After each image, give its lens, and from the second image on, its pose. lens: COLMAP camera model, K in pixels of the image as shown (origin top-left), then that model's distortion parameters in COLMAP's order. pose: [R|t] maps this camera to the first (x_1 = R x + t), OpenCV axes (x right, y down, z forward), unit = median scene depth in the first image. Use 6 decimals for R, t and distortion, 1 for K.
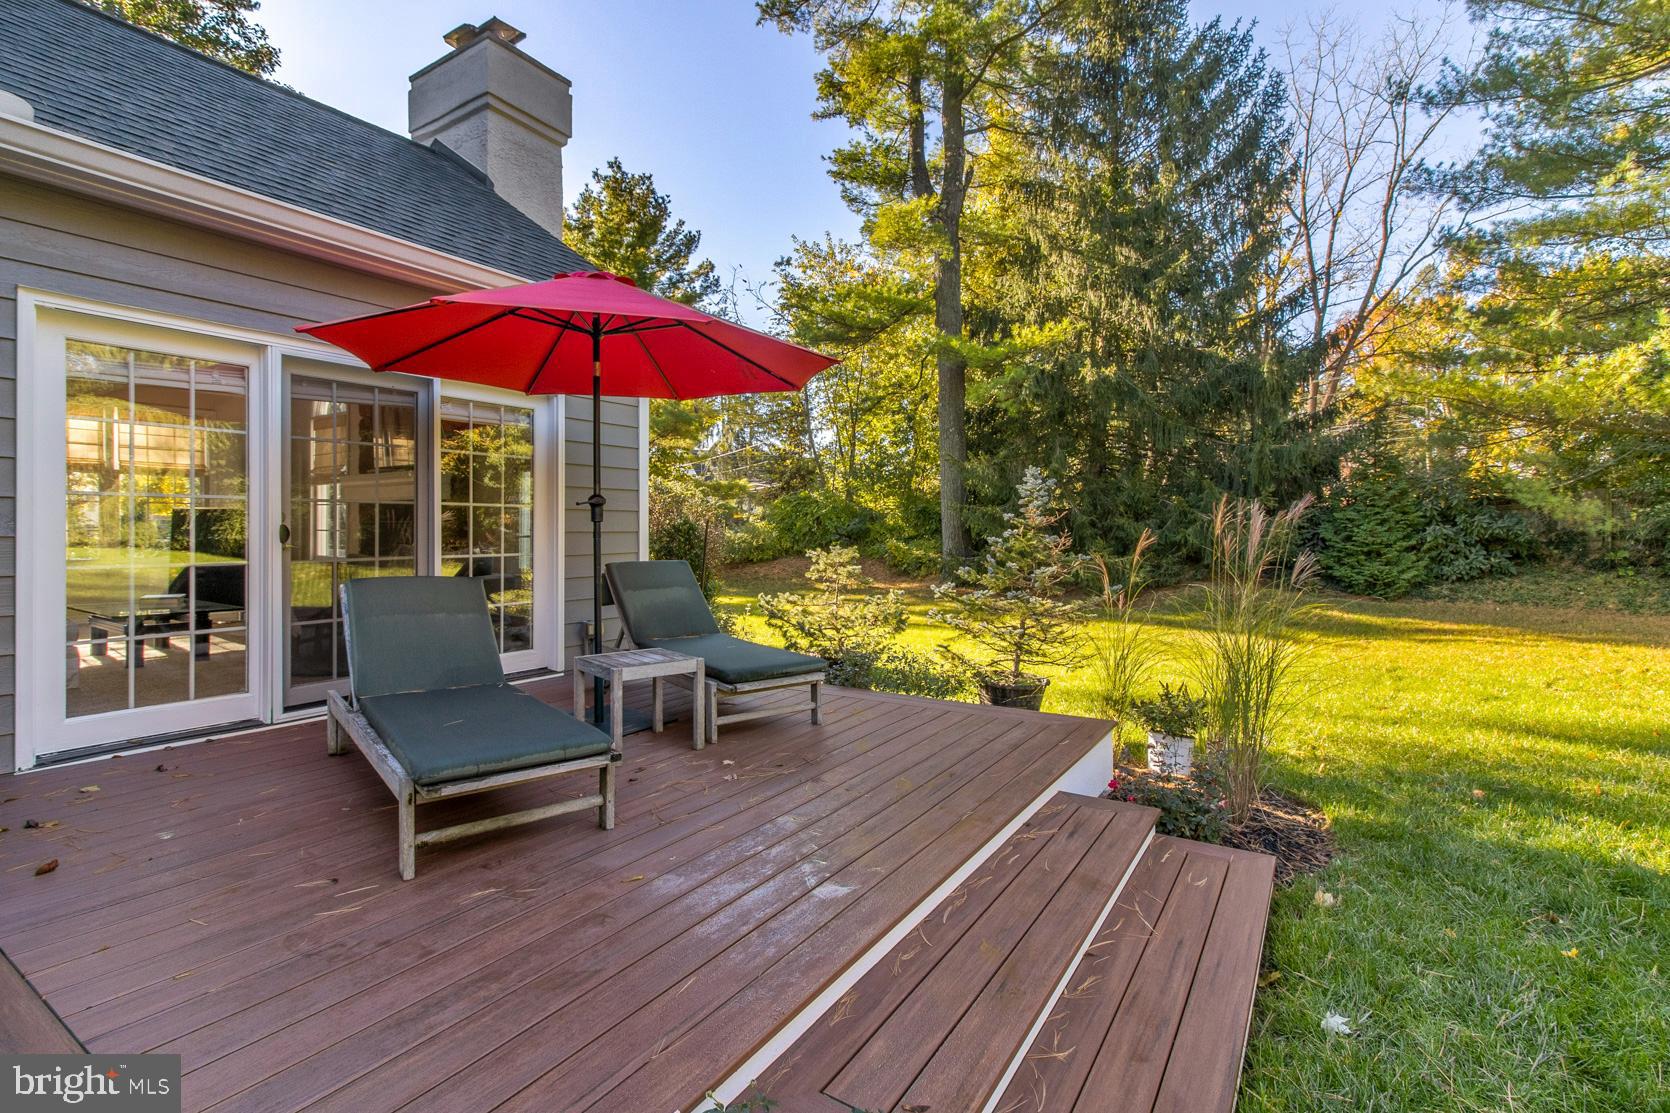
lens RADIAL K [[757.7, 0, 833.3], [0, 757.7, 542.1], [0, 0, 1]] dist [0.002842, 0.000258]
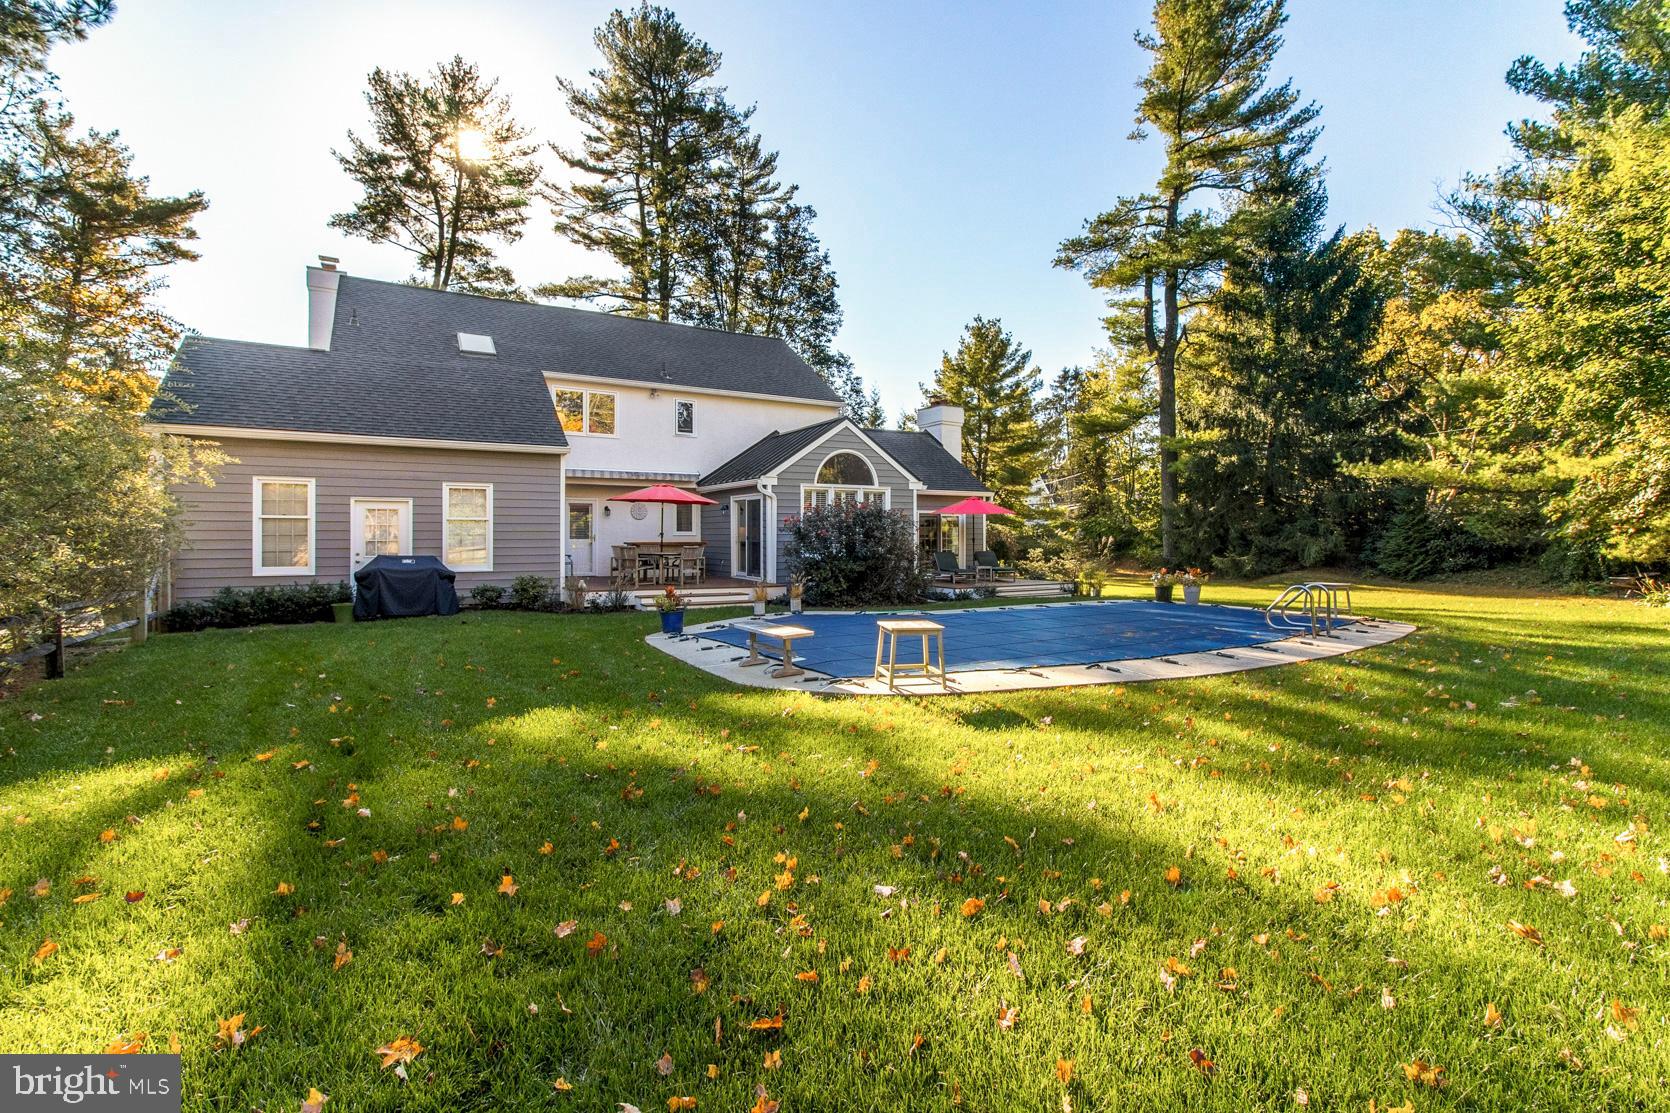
lens RADIAL K [[757.7, 0, 826.7], [0, 757.7, 548.4], [0, 0, 1]] dist [0.002842, 0.000258]
pose [[0.887606, 0.004546, -0.460582, 0.251380], [-0.004802, 0.999988, 0.000614, 0.001212], [0.460579, 0.001667, 0.887617, -0.850240]]
